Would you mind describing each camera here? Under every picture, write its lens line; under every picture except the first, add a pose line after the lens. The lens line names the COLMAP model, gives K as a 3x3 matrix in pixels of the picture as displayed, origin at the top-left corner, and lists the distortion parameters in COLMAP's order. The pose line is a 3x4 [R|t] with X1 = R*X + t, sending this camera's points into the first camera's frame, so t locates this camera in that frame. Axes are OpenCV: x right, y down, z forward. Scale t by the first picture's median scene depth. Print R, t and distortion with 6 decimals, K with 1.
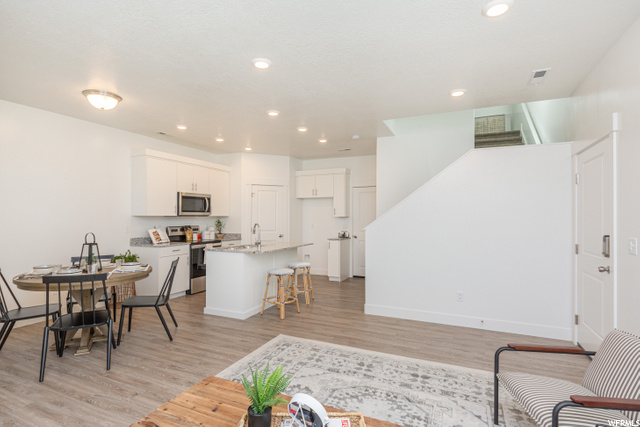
lens RADIAL K [[288.1, 0, 320.0], [0, 288.1, 213.5], [0, 0, 1]] dist [-0.000084, -0.000024]
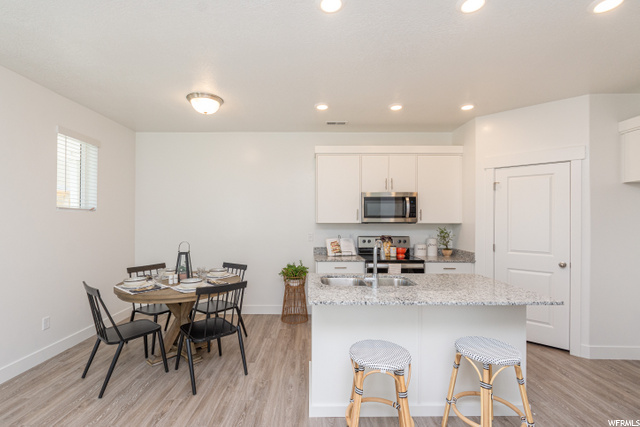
lens RADIAL K [[286.6, 0, 320.0], [0, 286.6, 213.5], [0, 0, 1]] dist [-0.000842, -0.000548]
pose [[0.418794, -0.020113, -0.907859, 0.135280], [0.008517, 0.999798, -0.018221, -0.003595], [0.908042, -0.000101, 0.418880, 0.471127]]
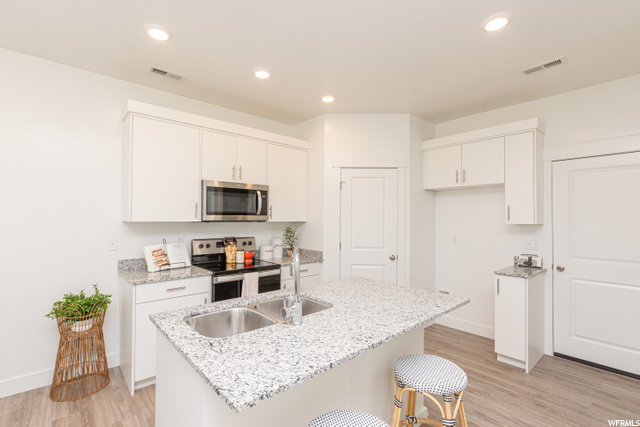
lens RADIAL K [[286.6, 0, 320.0], [0, 286.6, 213.5], [0, 0, 1]] dist [-0.000842, -0.000548]
pose [[0.903761, -0.002197, -0.428033, -0.030150], [-0.000767, 0.999977, -0.006754, -0.003698], [0.428038, 0.006432, 0.903738, 0.482212]]
